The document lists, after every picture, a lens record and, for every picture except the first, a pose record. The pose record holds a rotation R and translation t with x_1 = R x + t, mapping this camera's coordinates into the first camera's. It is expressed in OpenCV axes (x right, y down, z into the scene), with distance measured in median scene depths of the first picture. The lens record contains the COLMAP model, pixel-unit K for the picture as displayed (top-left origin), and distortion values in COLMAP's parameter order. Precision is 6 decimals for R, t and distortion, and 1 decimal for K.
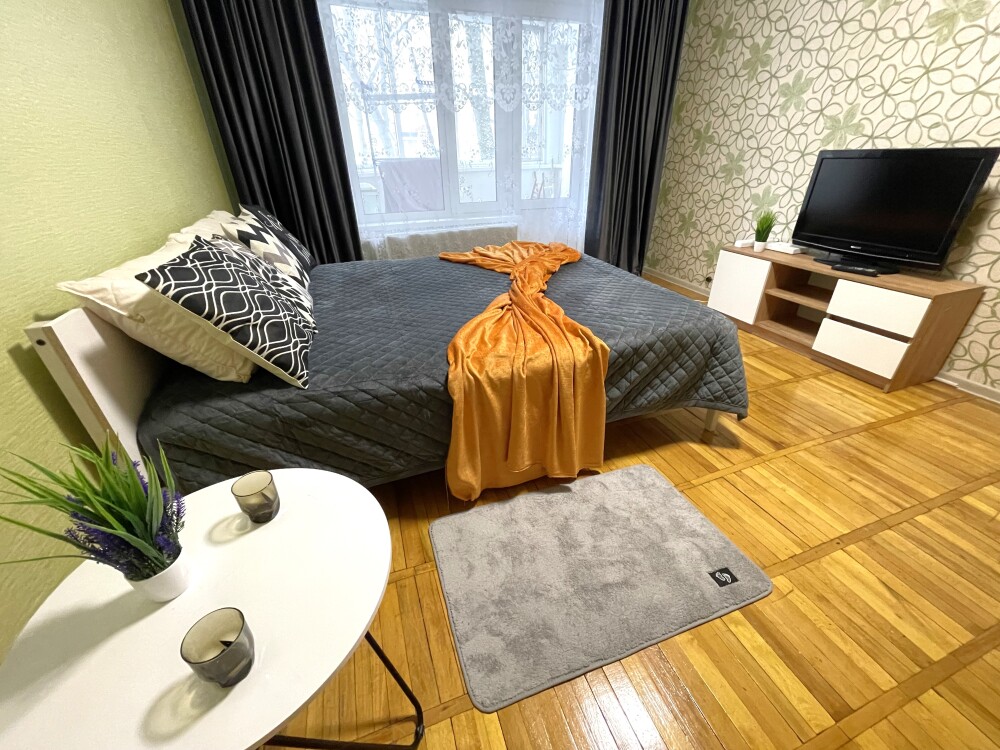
lens RADIAL K [[402.8, 0, 498.8], [0, 402.8, 380.1], [0, 0, 1]] dist [-0.003500, 0.001100]
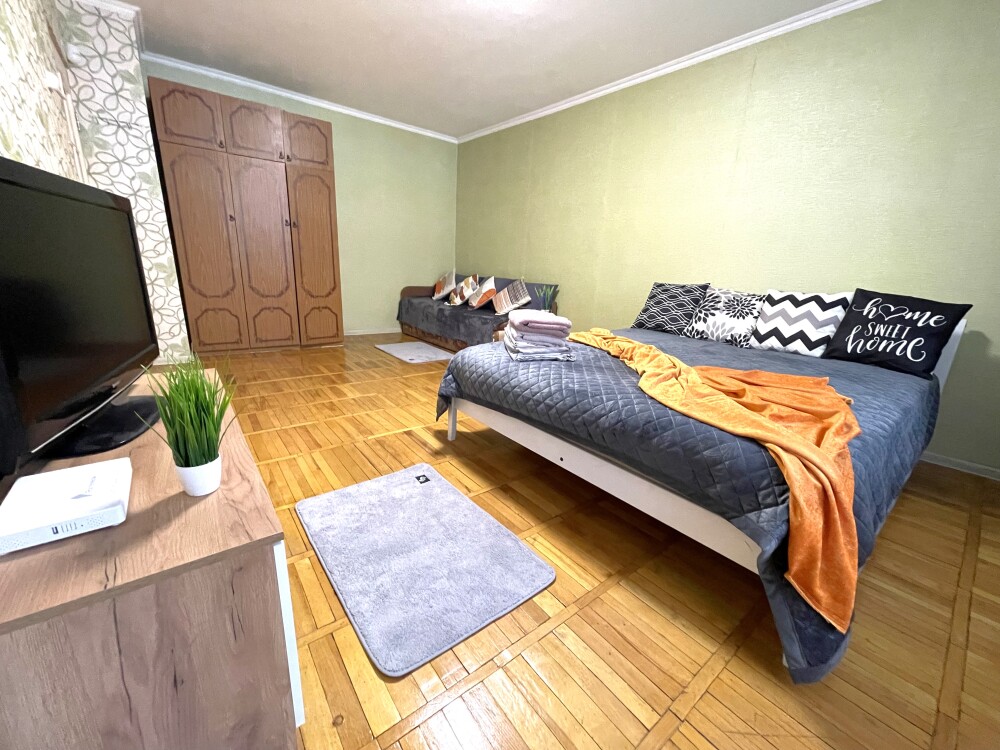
lens RADIAL K [[402.8, 0, 499.5], [0, 402.8, 374.0], [0, 0, 1]] dist [-0.003500, 0.001100]
pose [[-0.944110, 0.061702, -0.323803, 0.758062], [-0.184646, 0.714748, 0.674567, -0.869266], [0.273060, 0.696655, -0.663408, 1.687294]]
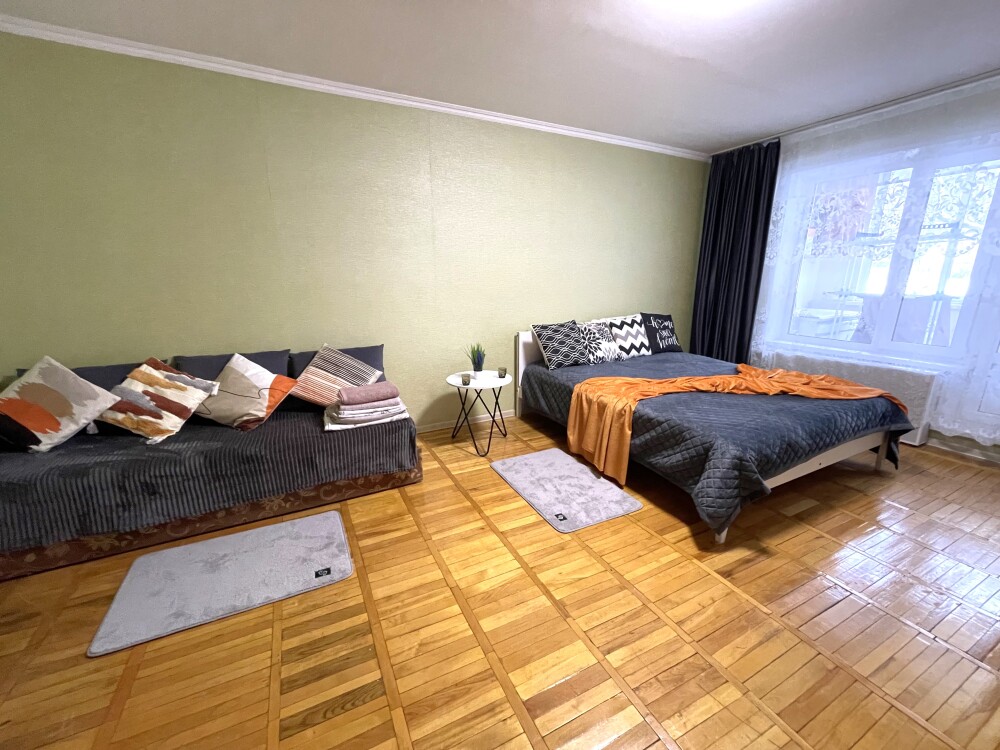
lens RADIAL K [[402.8, 0, 496.4], [0, 402.8, 375.1], [0, 0, 1]] dist [-0.003500, 0.001100]
pose [[0.124277, 0.262176, -0.956984, 1.360547], [-0.478482, 0.860751, 0.173674, -0.165891], [0.869258, 0.436316, 0.232418, 0.007772]]
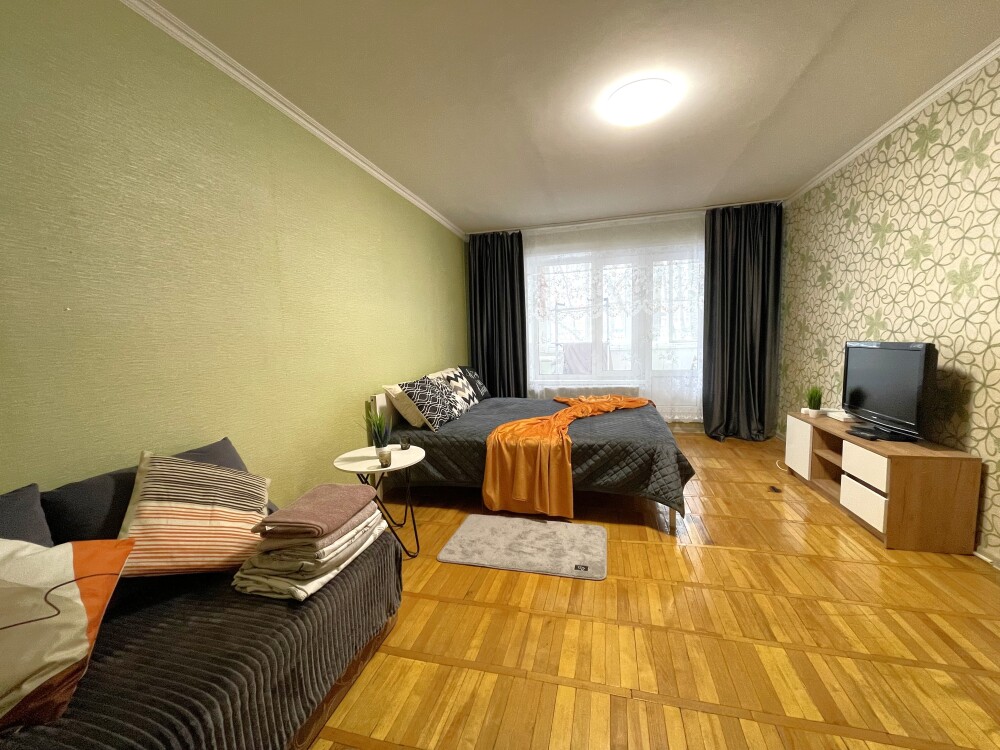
lens RADIAL K [[402.8, 0, 498.2], [0, 402.8, 376.9], [0, 0, 1]] dist [-0.003500, 0.001100]
pose [[0.826295, 0.047057, -0.561268, 0.764336], [-0.259751, 0.916044, -0.305603, 0.227262], [0.499766, 0.398308, 0.769146, -0.542927]]
